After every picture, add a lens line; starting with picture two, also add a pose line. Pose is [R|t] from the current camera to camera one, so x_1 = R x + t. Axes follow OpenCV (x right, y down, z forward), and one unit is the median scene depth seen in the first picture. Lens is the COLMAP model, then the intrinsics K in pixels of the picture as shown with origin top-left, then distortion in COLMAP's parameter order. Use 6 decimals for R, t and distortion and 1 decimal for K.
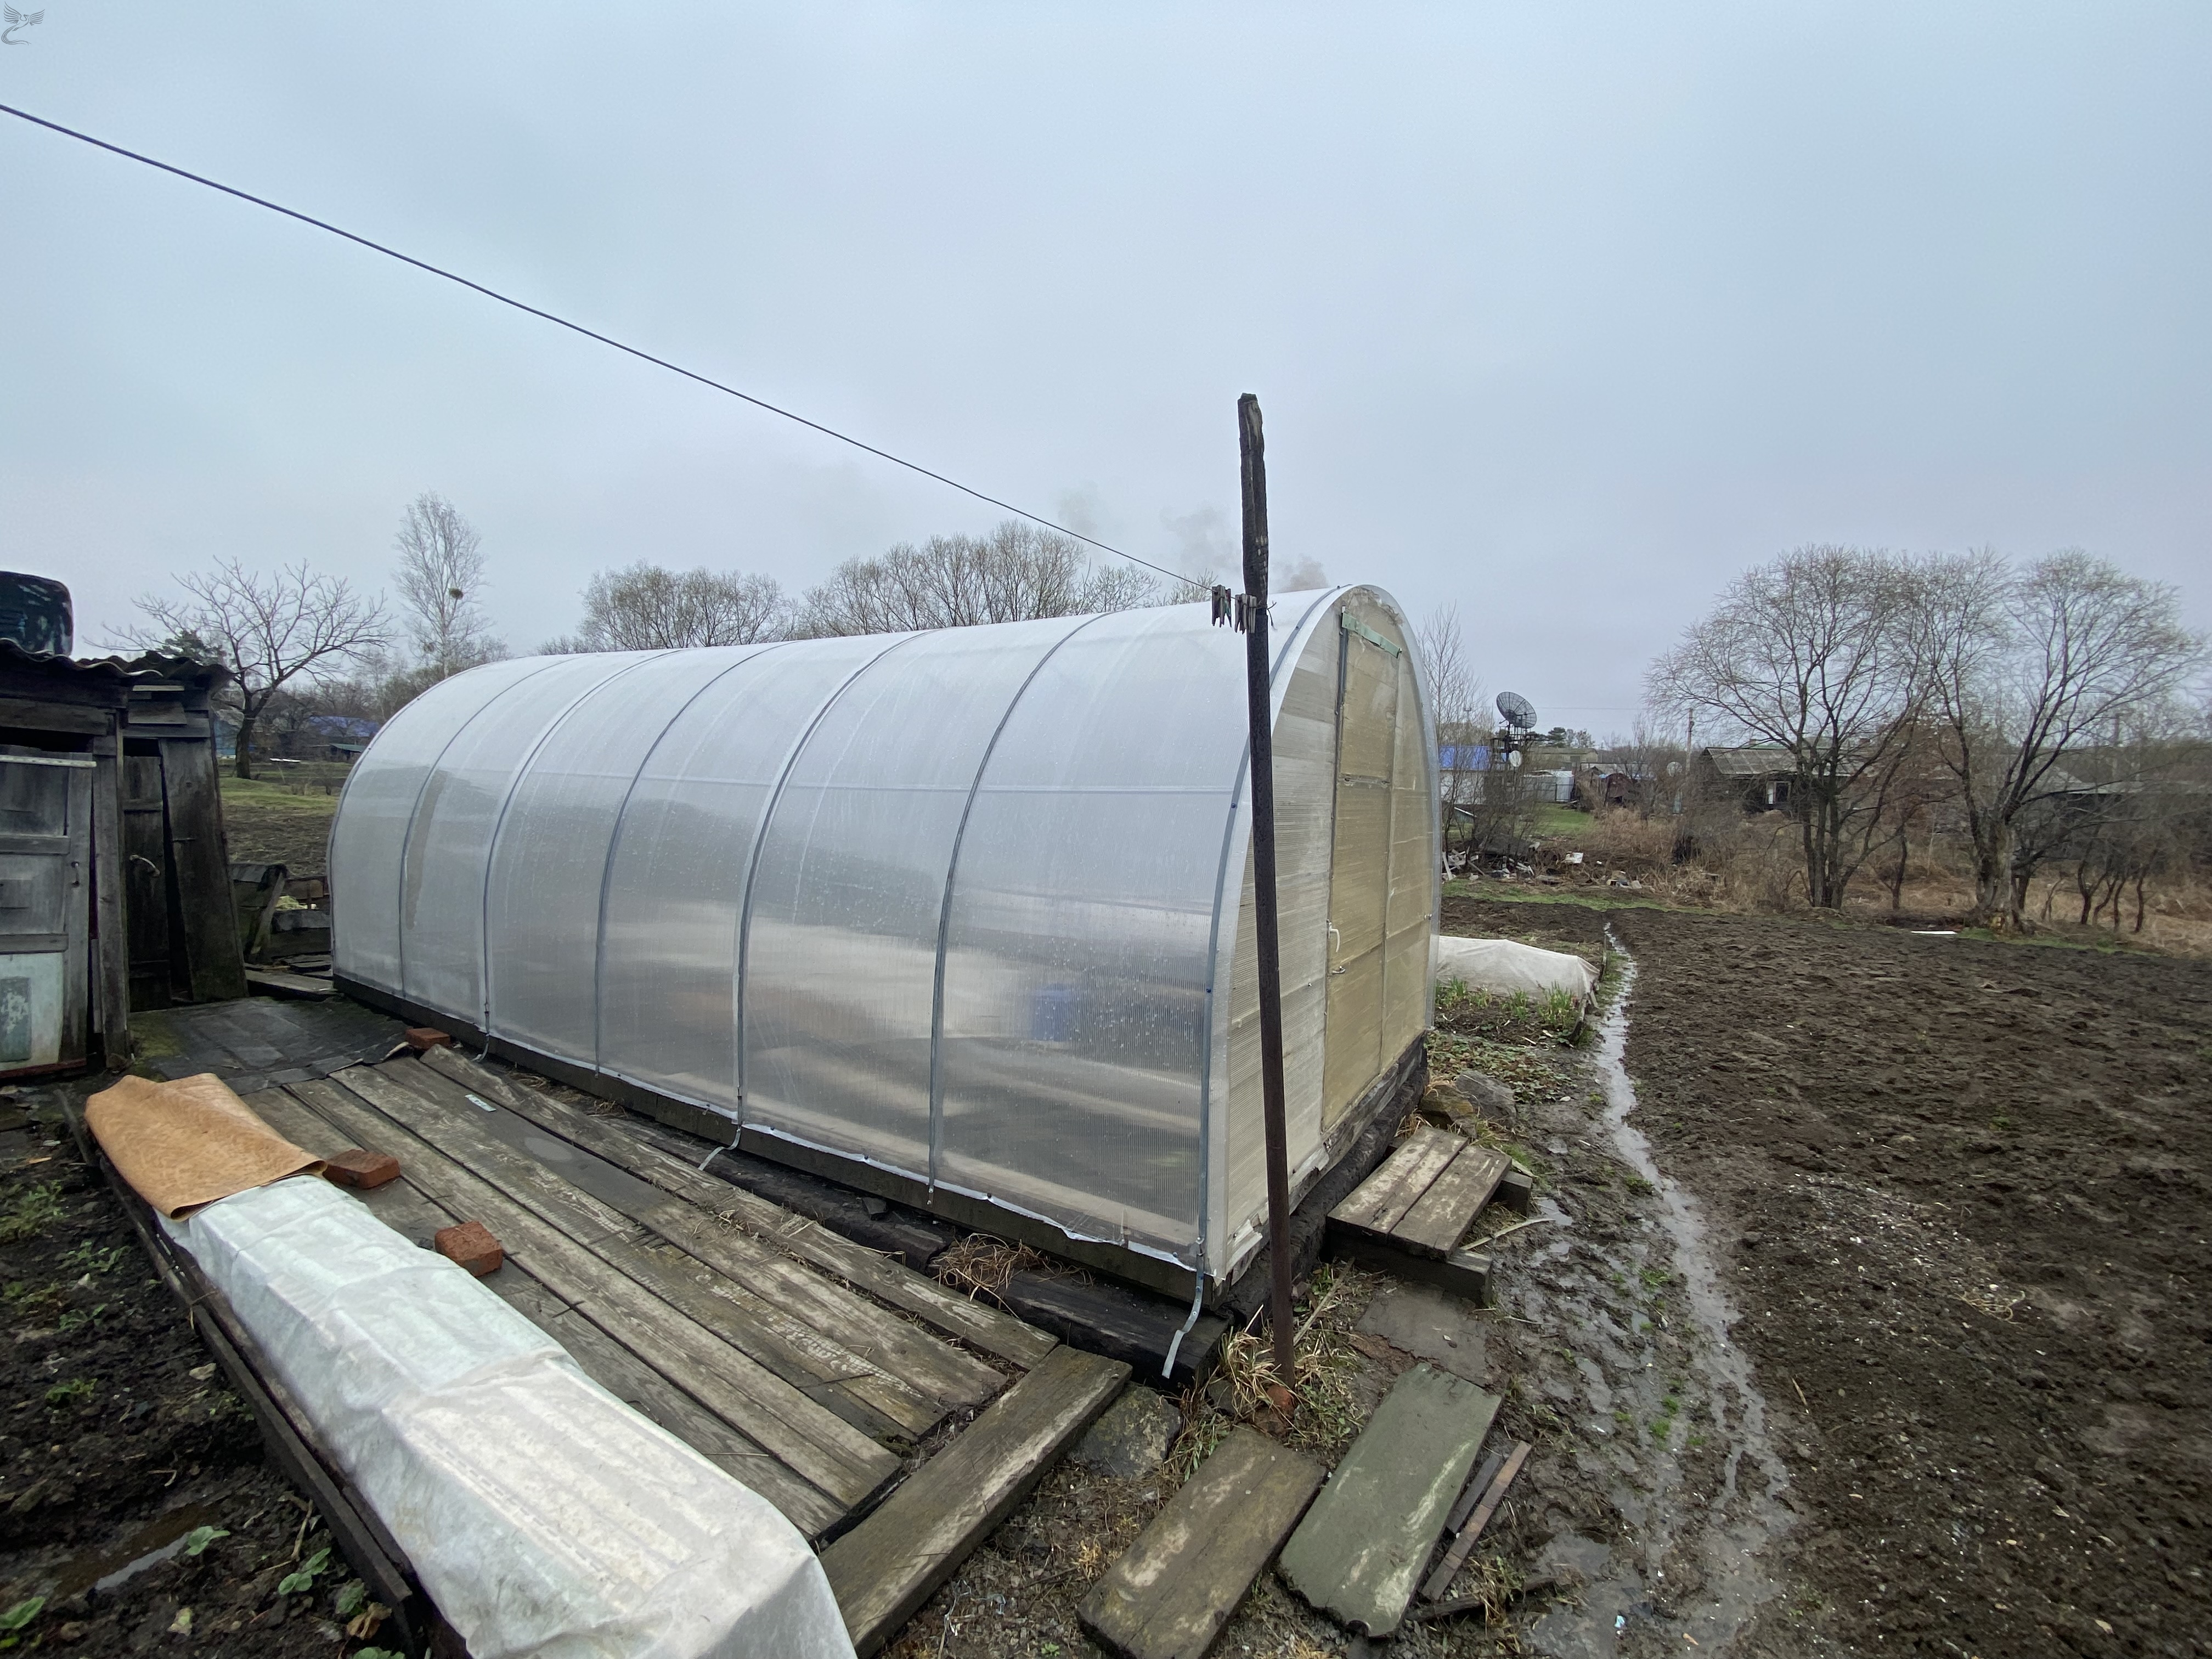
lens RADIAL K [[963.6, 0, 1106.0], [0, 963.6, 829.5], [0, 0, 1]] dist [0.027155, -0.020343]
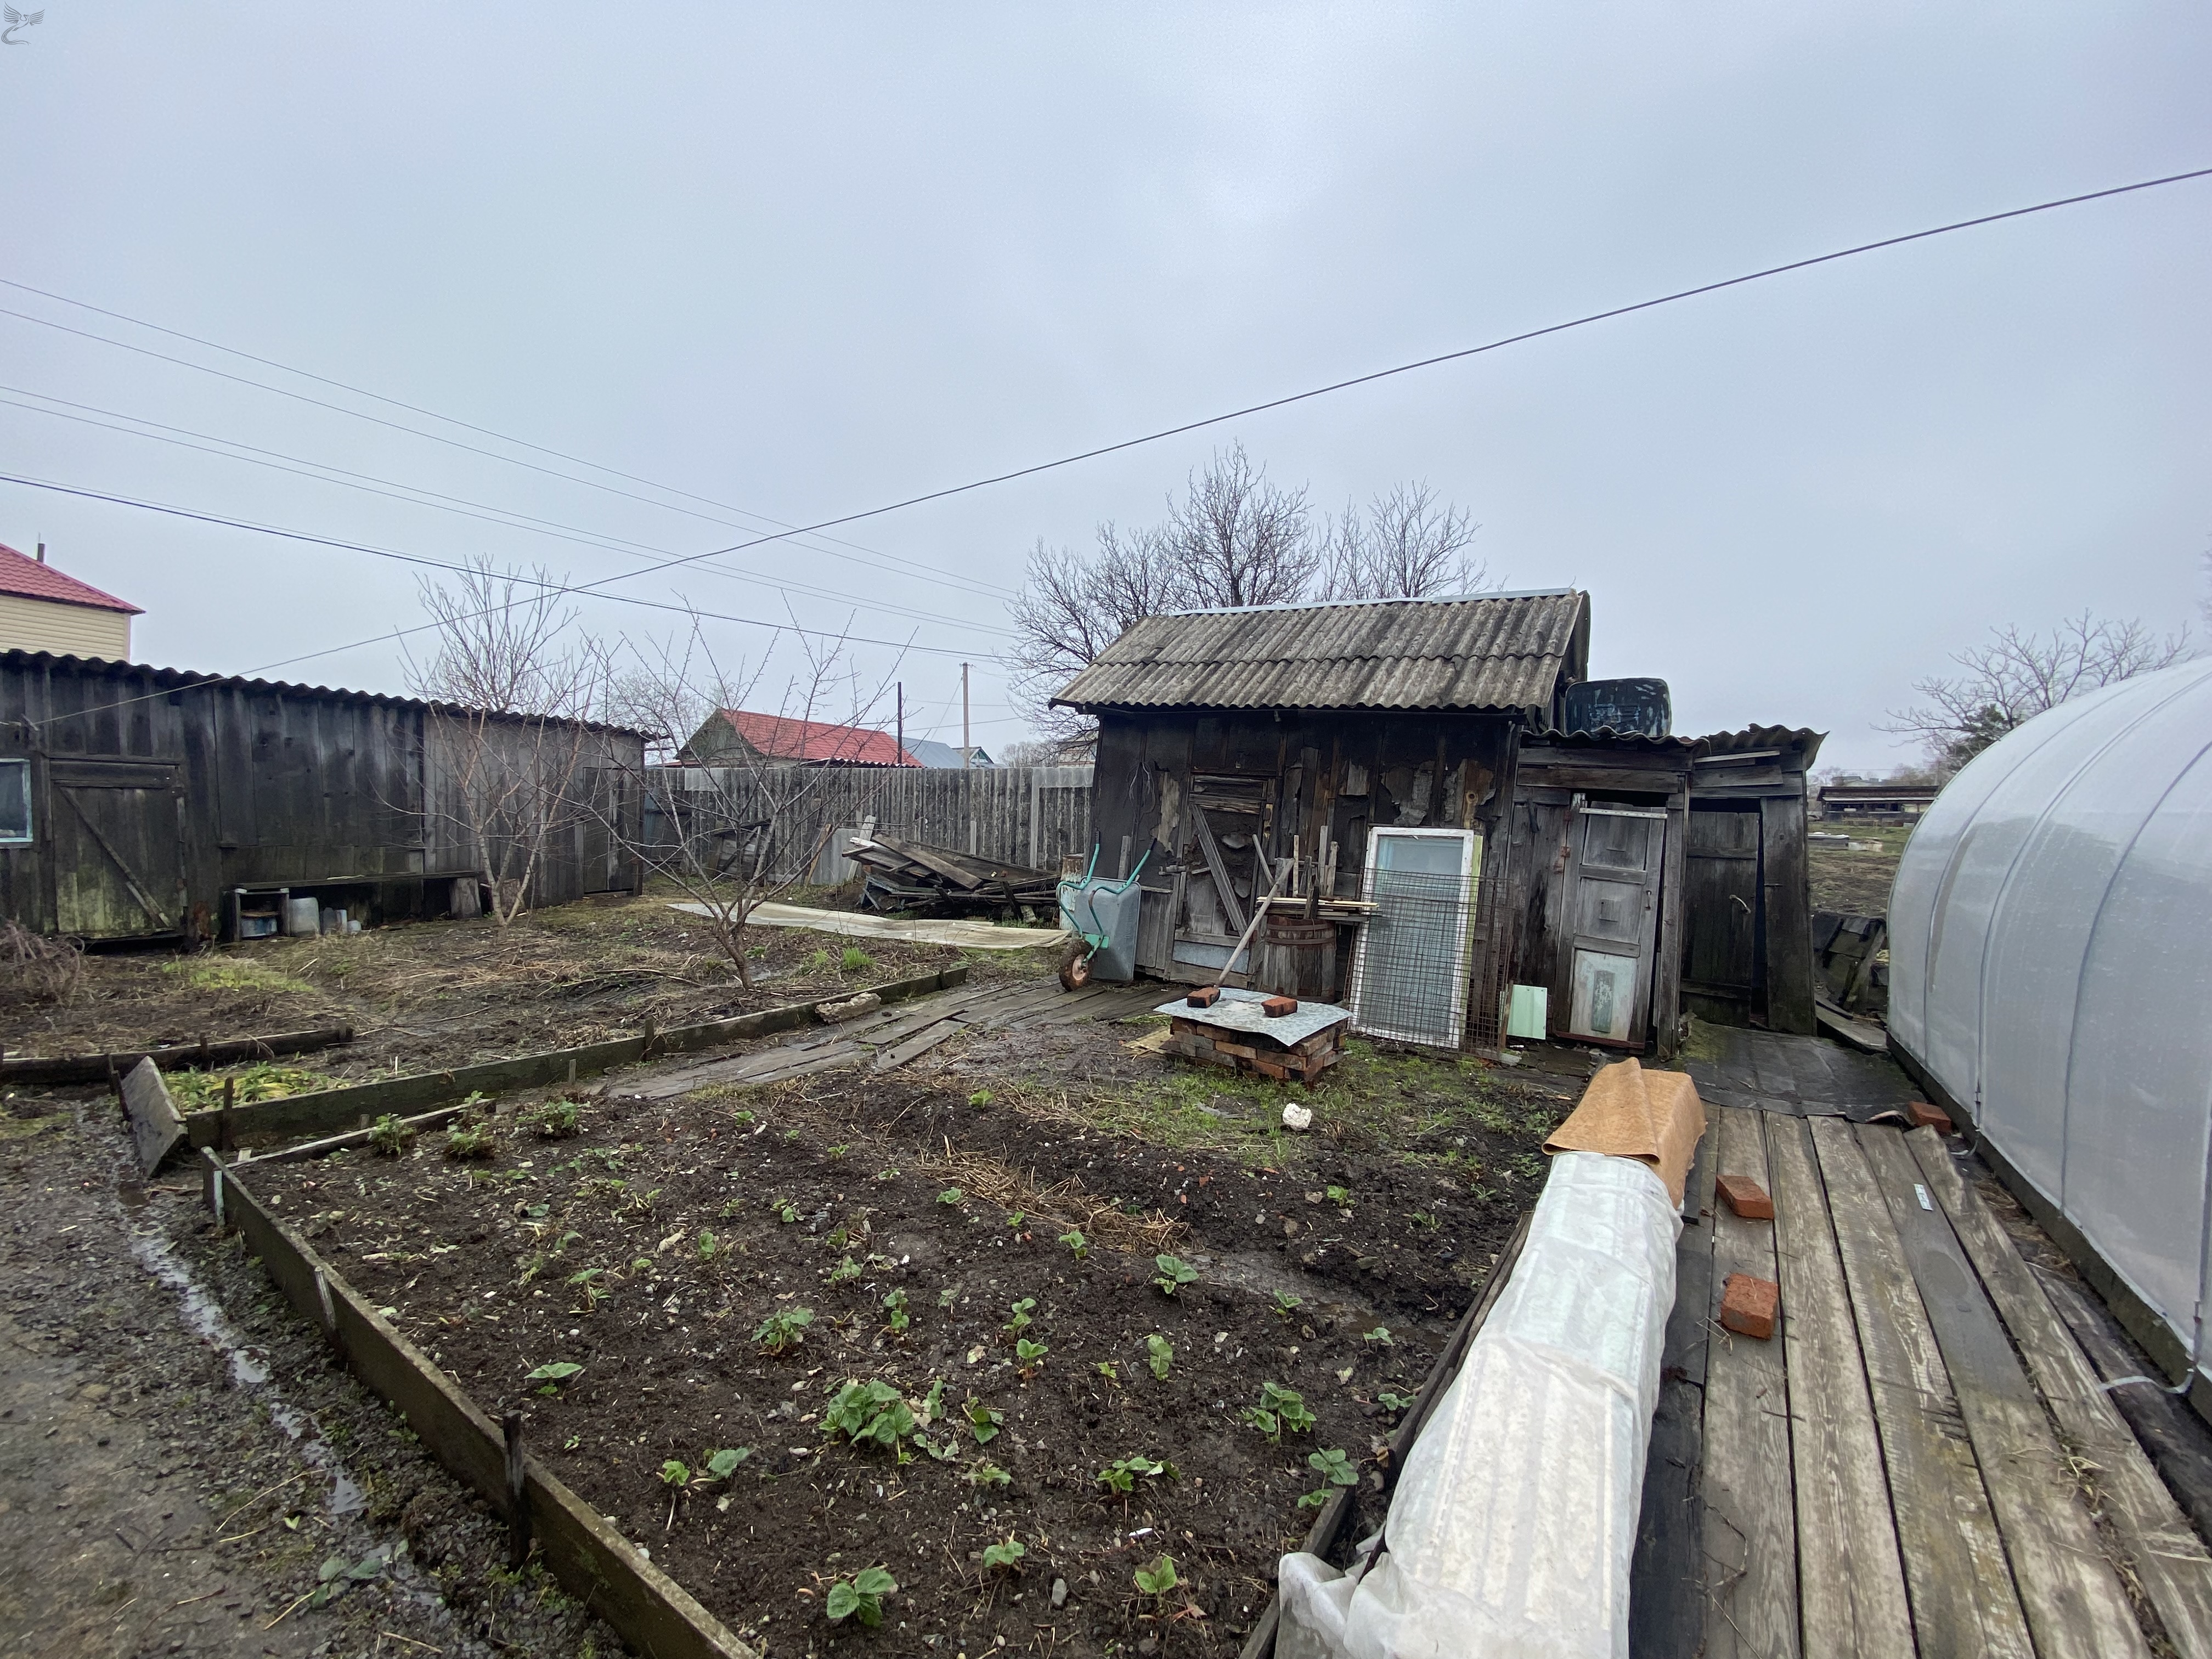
lens RADIAL K [[963.6, 0, 1106.0], [0, 963.6, 829.5], [0, 0, 1]] dist [0.027155, -0.020343]
pose [[-0.032365, -0.019536, -0.999285, 0.261030], [-0.072262, 0.997238, -0.017155, 0.025838], [0.996860, 0.071655, -0.033687, 0.303823]]
